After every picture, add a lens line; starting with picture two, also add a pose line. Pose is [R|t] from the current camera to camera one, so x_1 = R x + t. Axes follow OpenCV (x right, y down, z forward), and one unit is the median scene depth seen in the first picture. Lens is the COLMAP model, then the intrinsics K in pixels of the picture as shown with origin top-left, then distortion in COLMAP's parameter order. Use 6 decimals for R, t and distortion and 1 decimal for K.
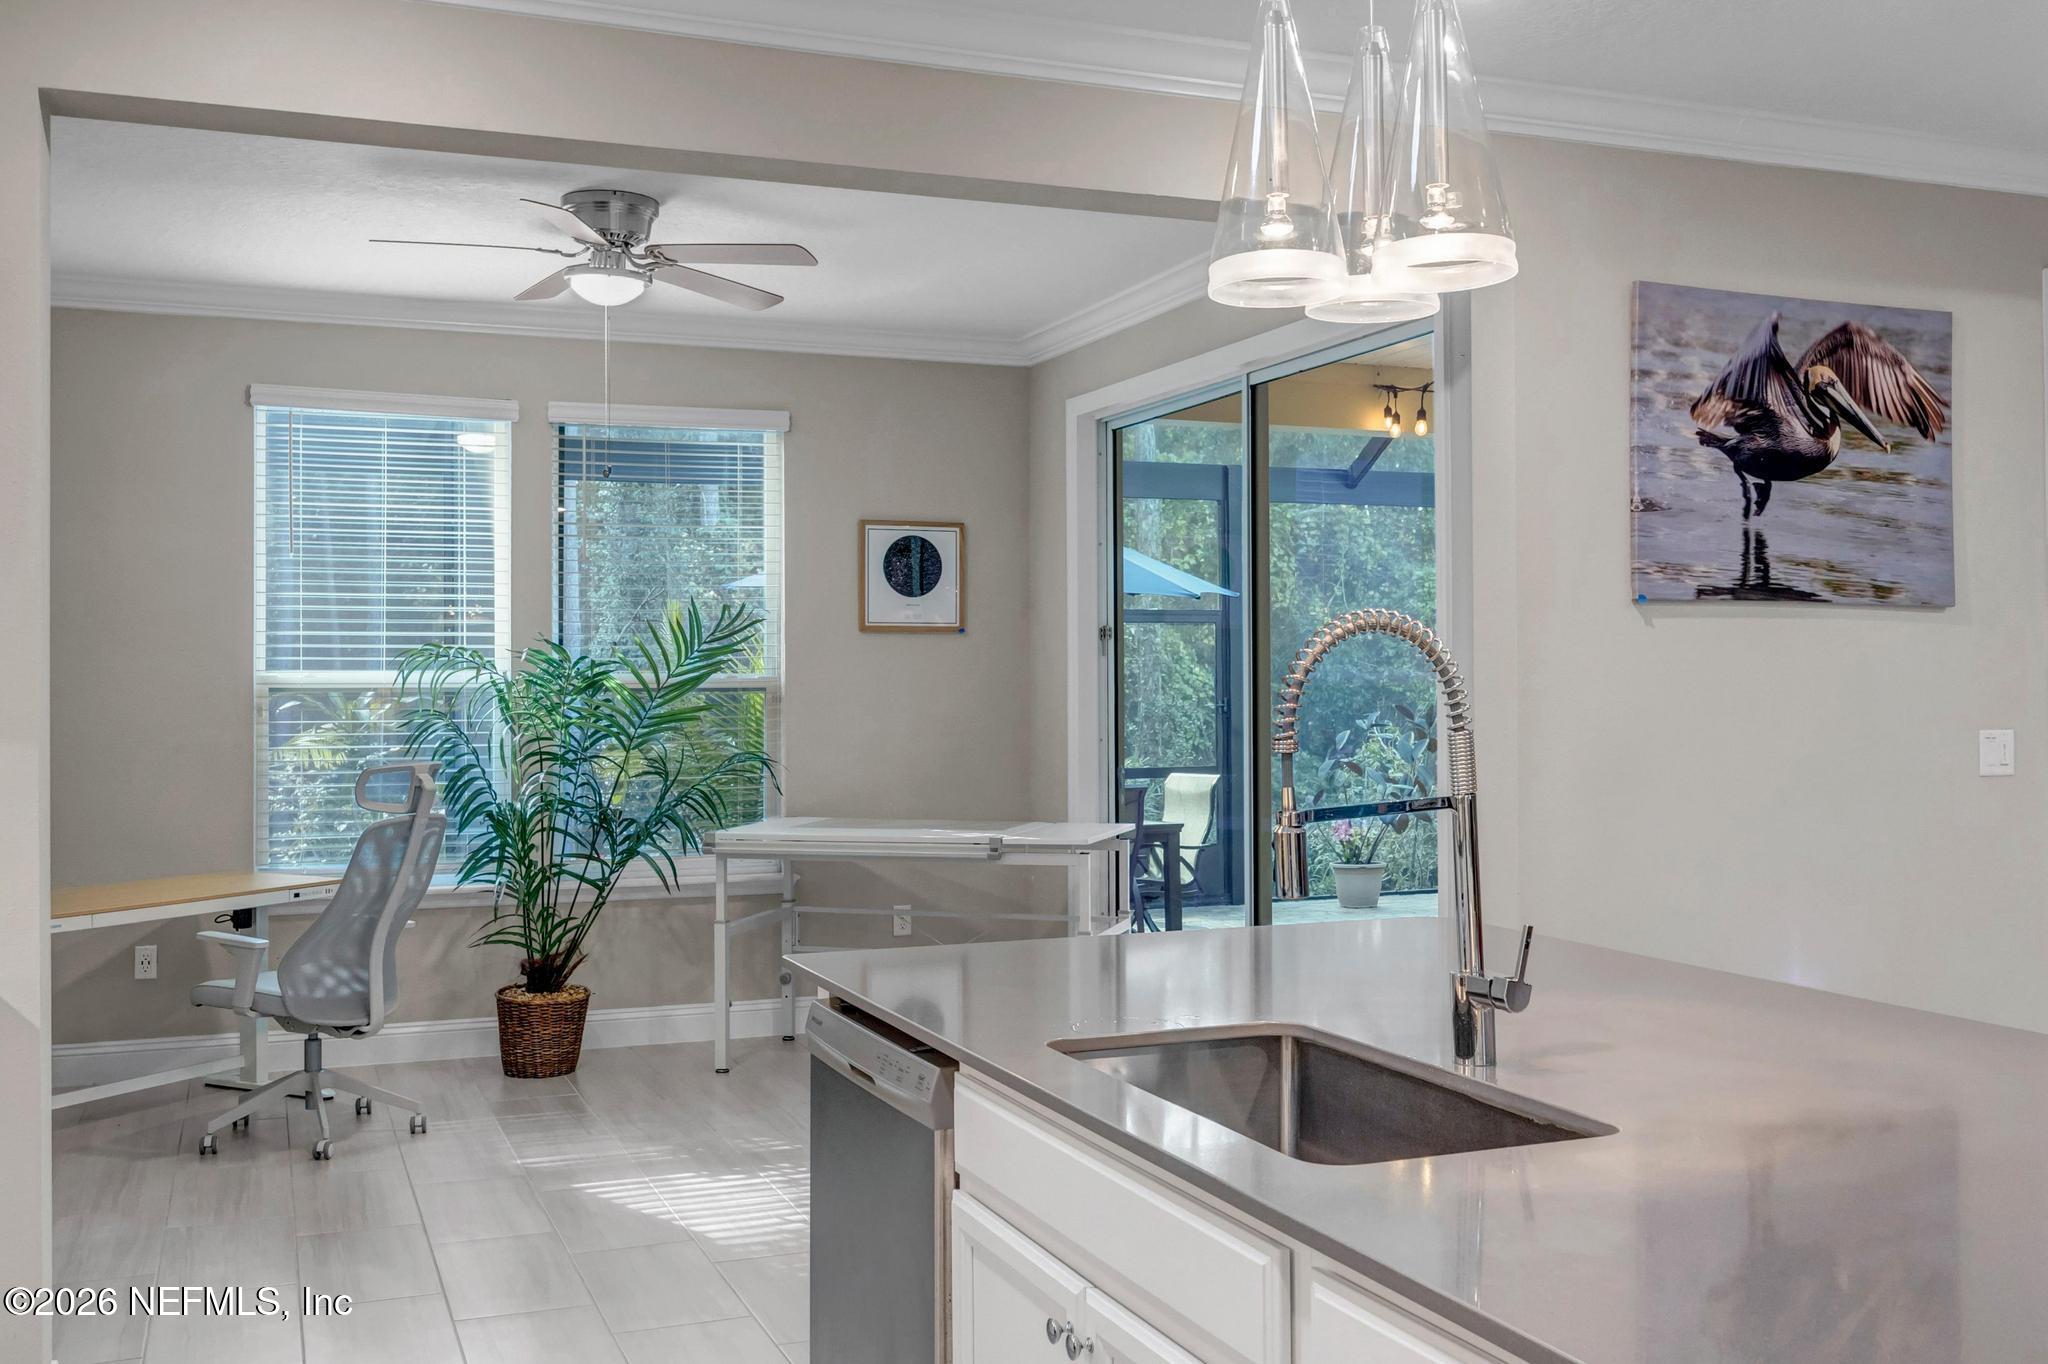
lens RADIAL K [[1944.2, 0, 1024.0], [0, 1944.2, 682.0], [0, 0, 1]] dist [-0.007694, -0.014452]
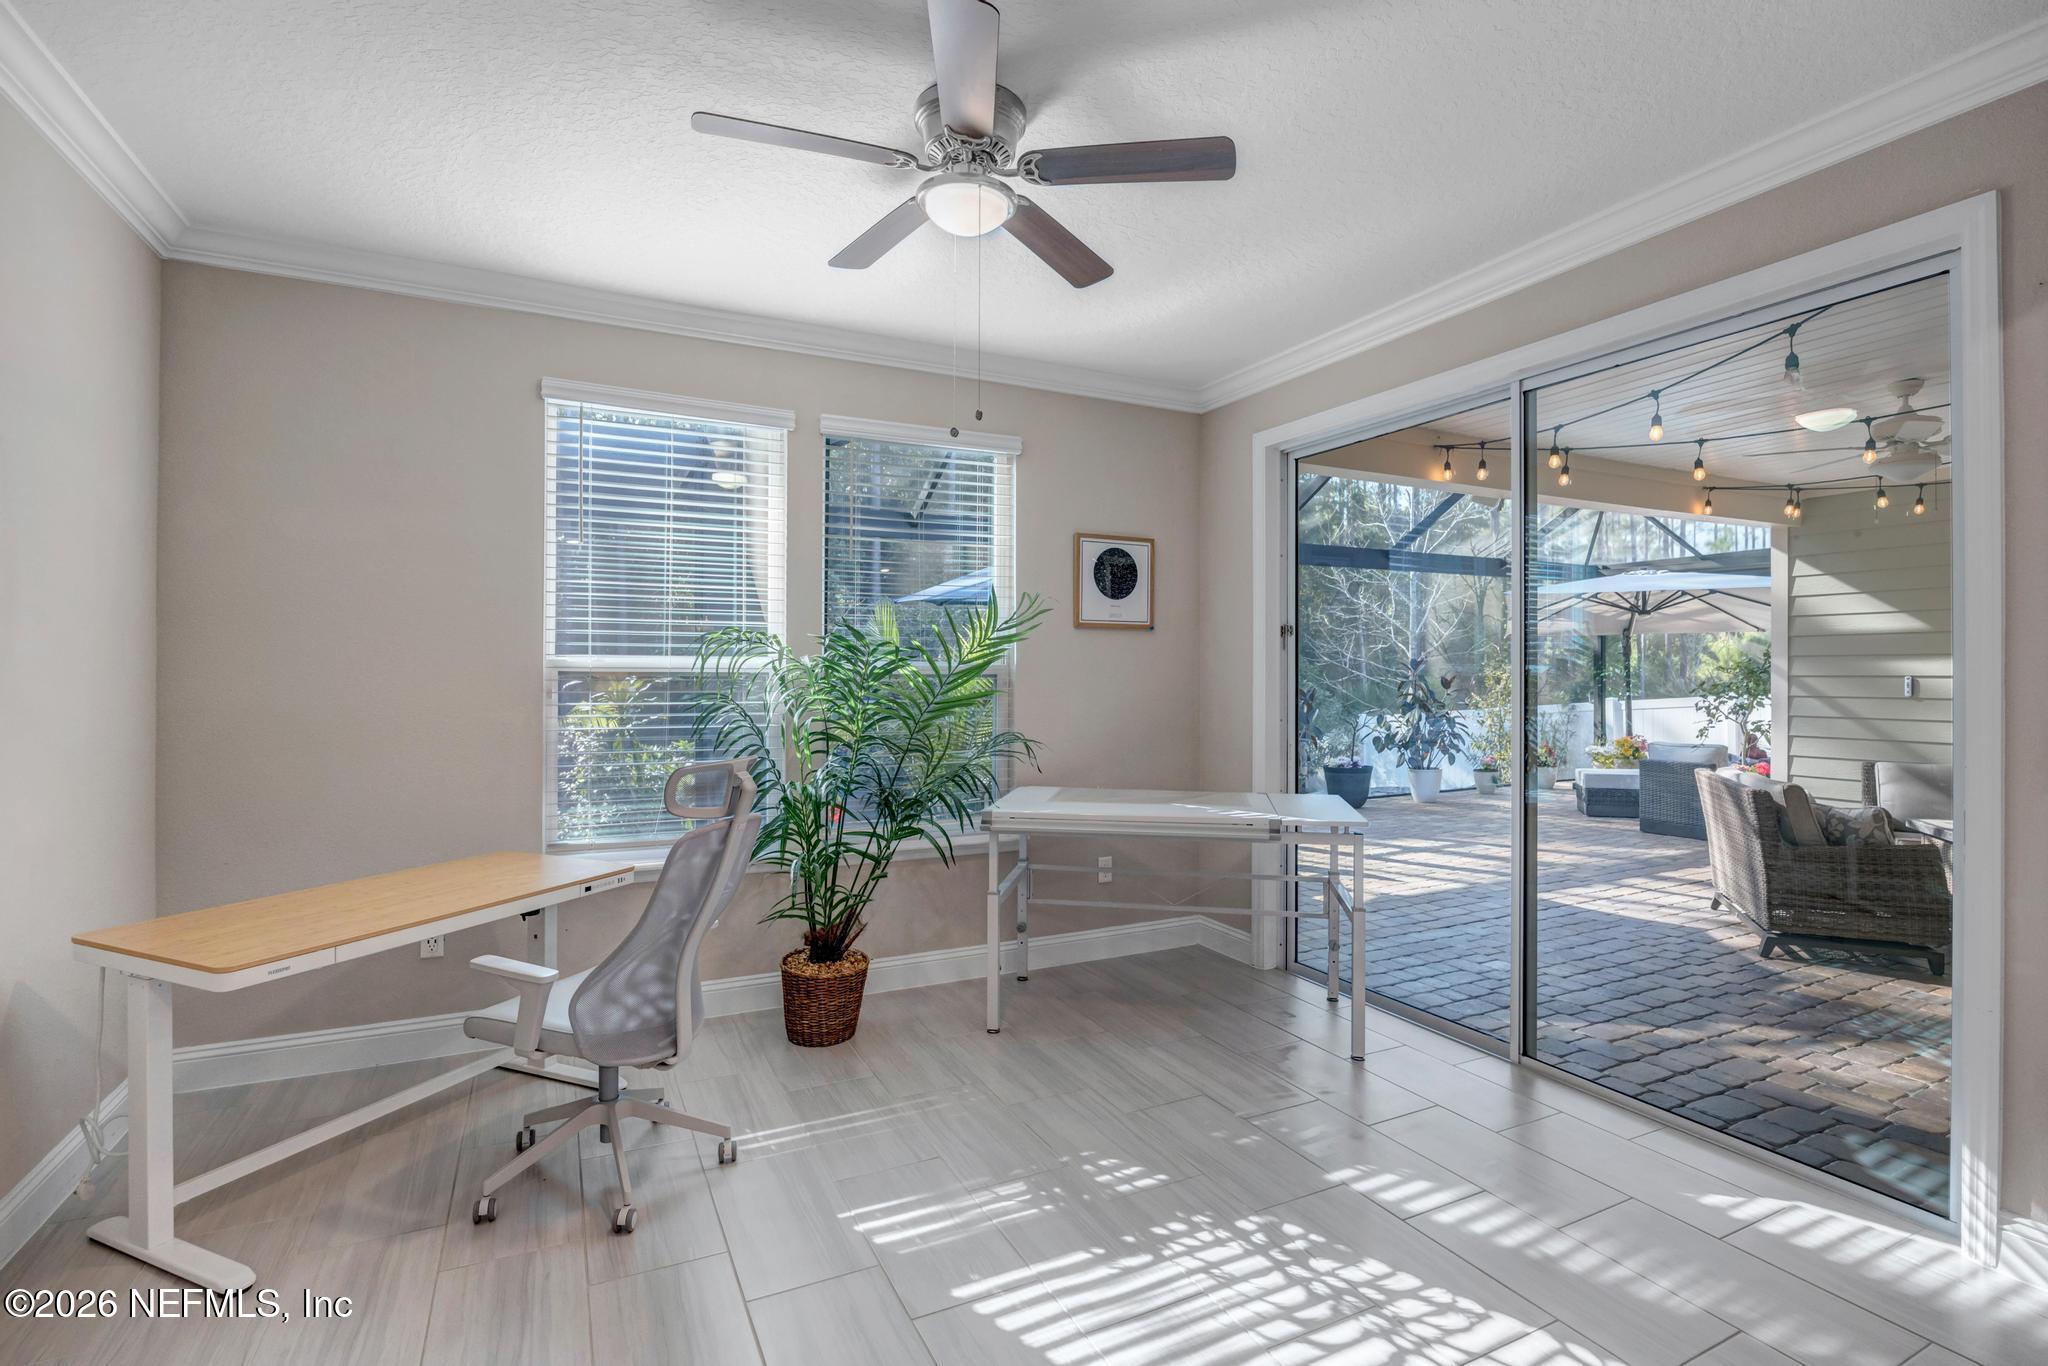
lens RADIAL K [[955.3, 0, 1018.7], [0, 955.3, 676.3], [0, 0, 1]] dist [-0.017971, -0.000036]
pose [[0.996771, 0.005139, 0.080130, -0.184849], [-0.005428, 0.999980, 0.003380, 0.002042], [-0.080111, -0.003804, 0.996779, 0.474645]]
